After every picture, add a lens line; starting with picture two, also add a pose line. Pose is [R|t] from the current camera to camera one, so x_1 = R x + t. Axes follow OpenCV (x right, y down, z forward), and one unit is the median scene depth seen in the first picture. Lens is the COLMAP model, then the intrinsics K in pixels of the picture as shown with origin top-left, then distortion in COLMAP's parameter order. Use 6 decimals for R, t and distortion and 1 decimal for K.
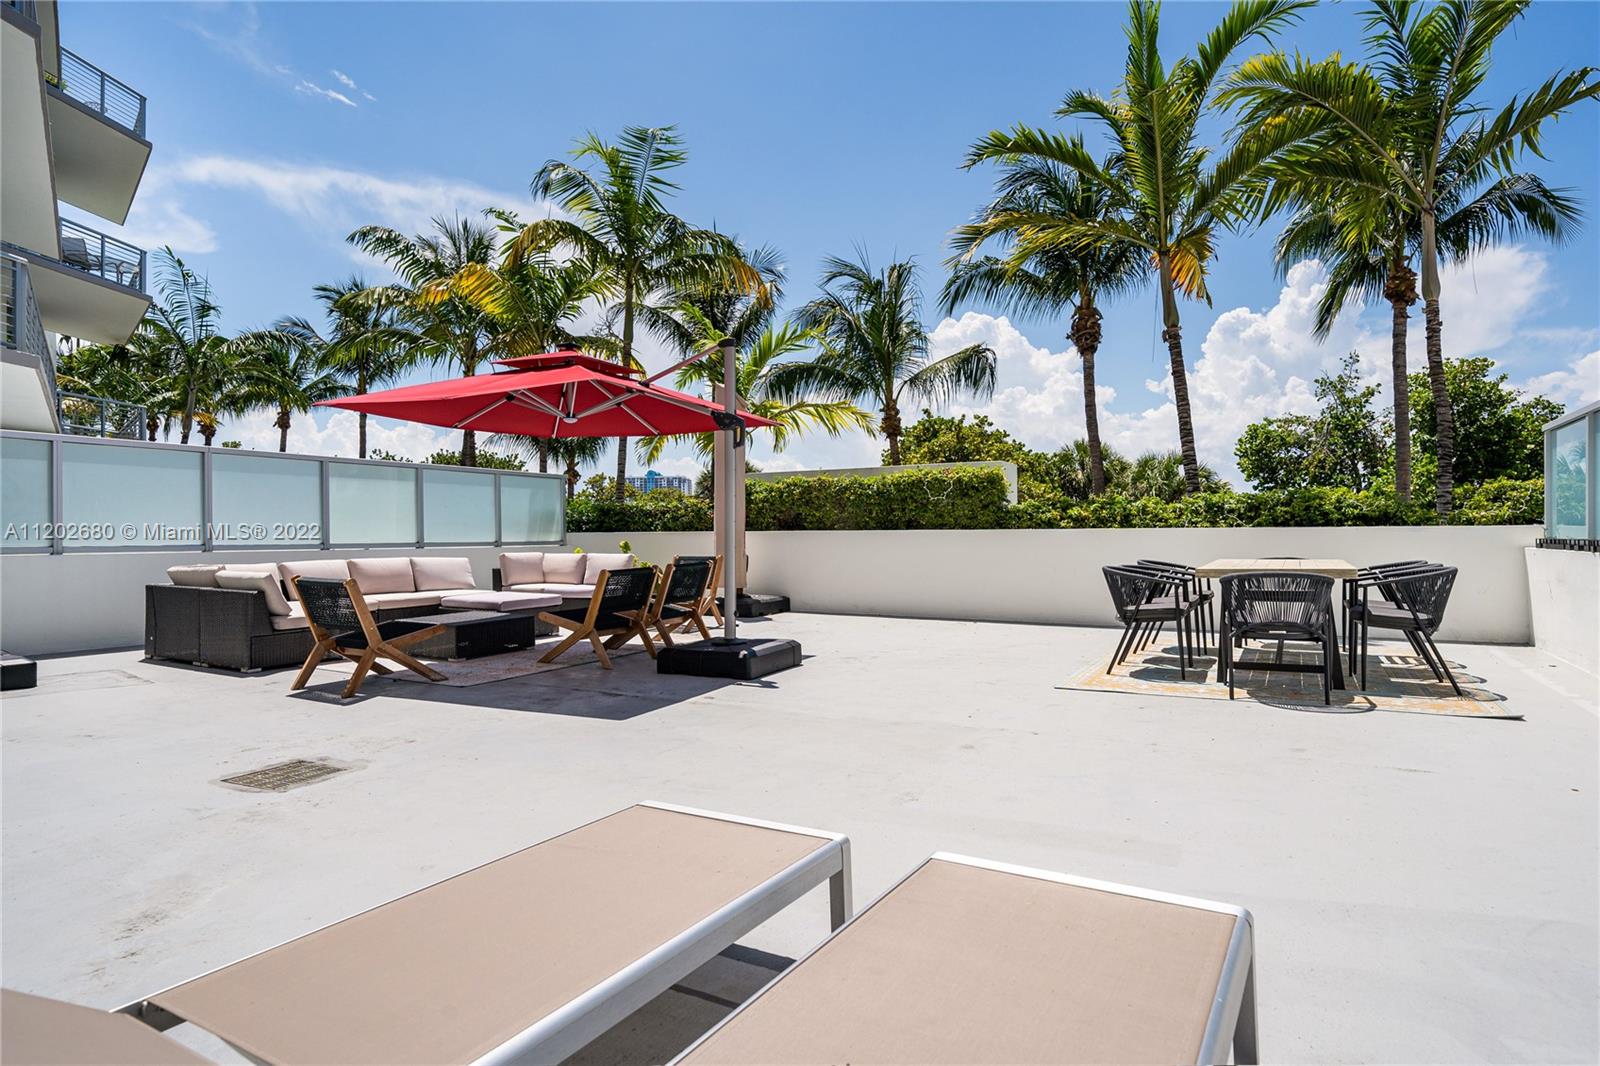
lens RADIAL K [[856.3, 0, 812.6], [0, 856.3, 510.1], [0, 0, 1]] dist [0.001954, -0.001152]
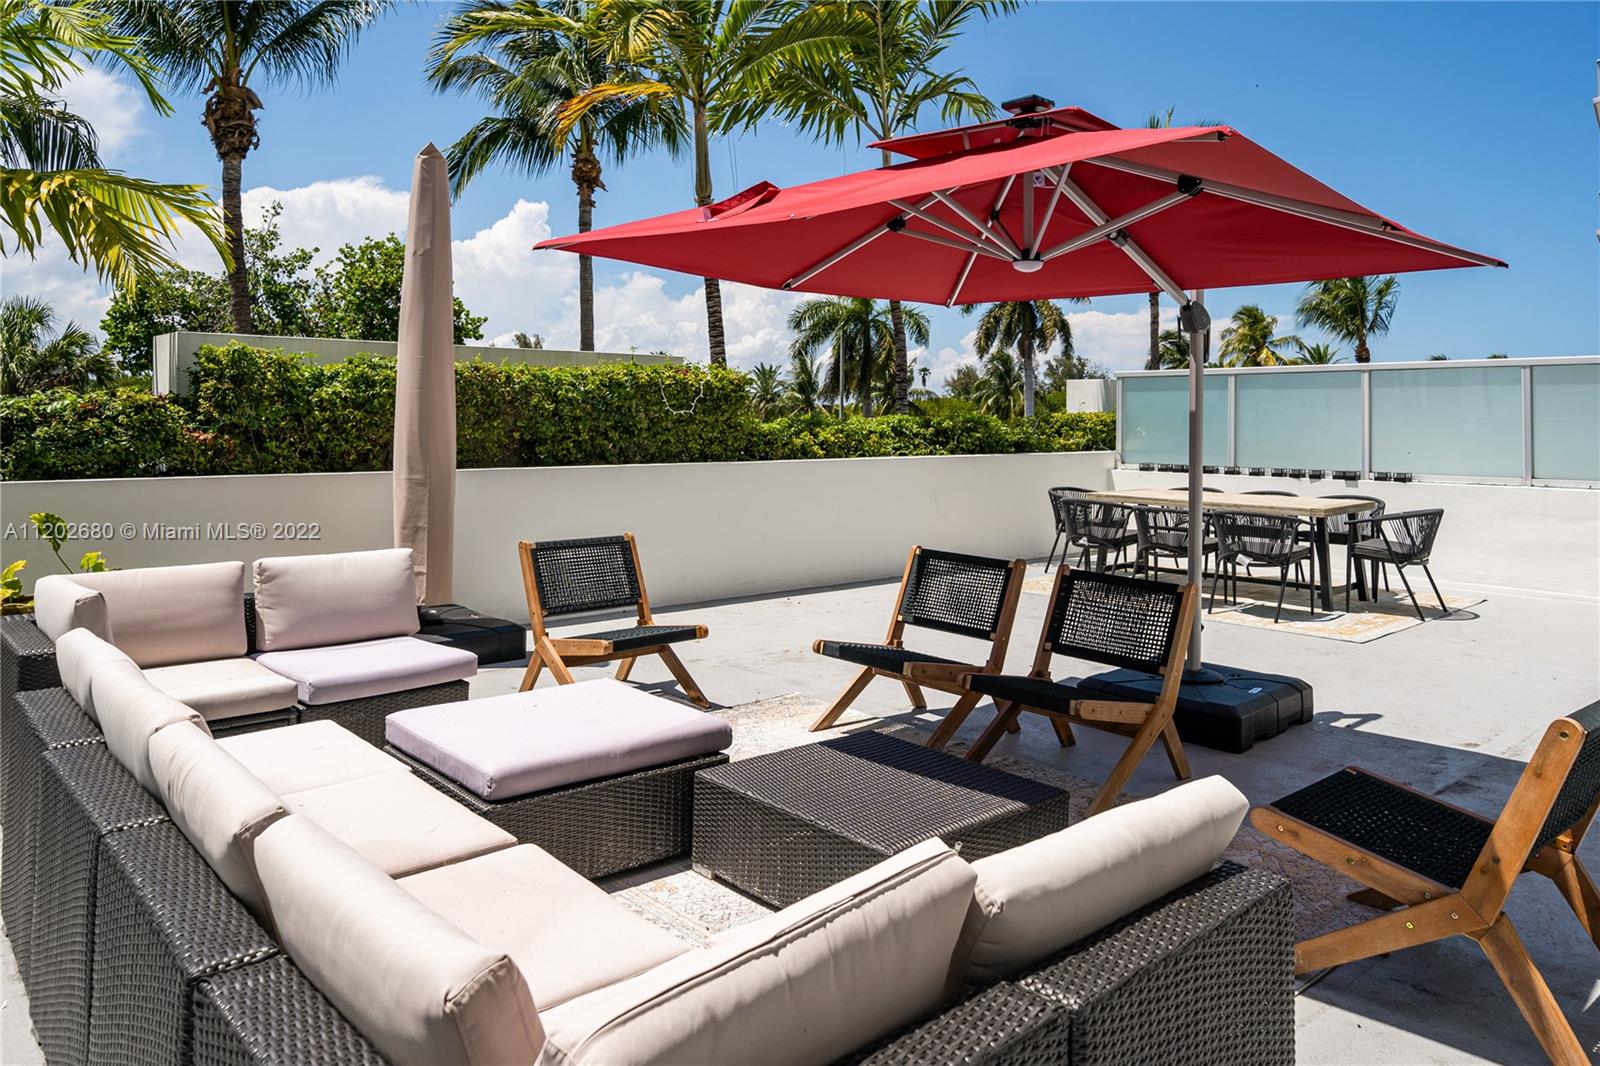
lens RADIAL K [[1135.7, 0, 803.0], [0, 1135.7, 395.5], [0, 0, 1]] dist [0.003268, -0.003072]
pose [[0.318124, 0.028189, 0.947630, -0.564444], [-0.035712, 0.999205, -0.017735, -0.013069], [-0.947376, -0.028199, 0.318878, 0.583912]]
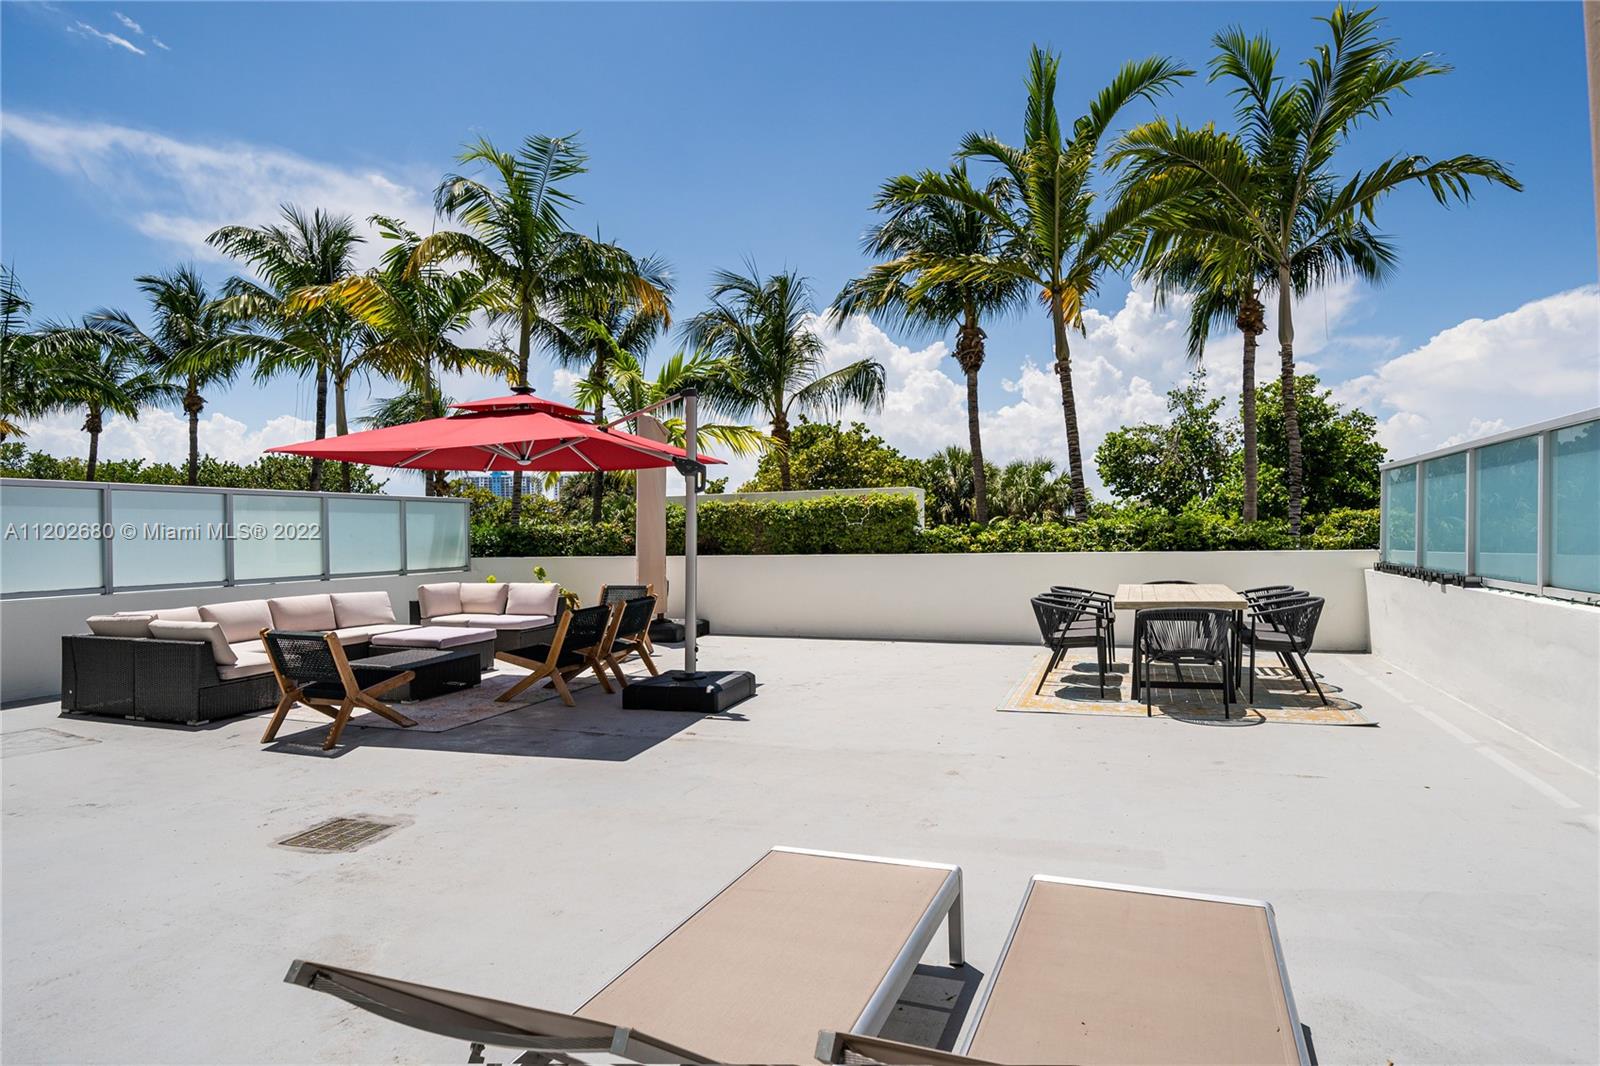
lens RADIAL K [[880.6, 0, 800.0], [0, 880.6, 533.0], [0, 0, 1]] dist [0.000956, 0.000787]
pose [[0.989327, -0.011153, 0.145284, -0.069044], [0.007250, 0.999599, 0.027362, -0.029342], [-0.145531, -0.026016, 0.989012, -0.049345]]
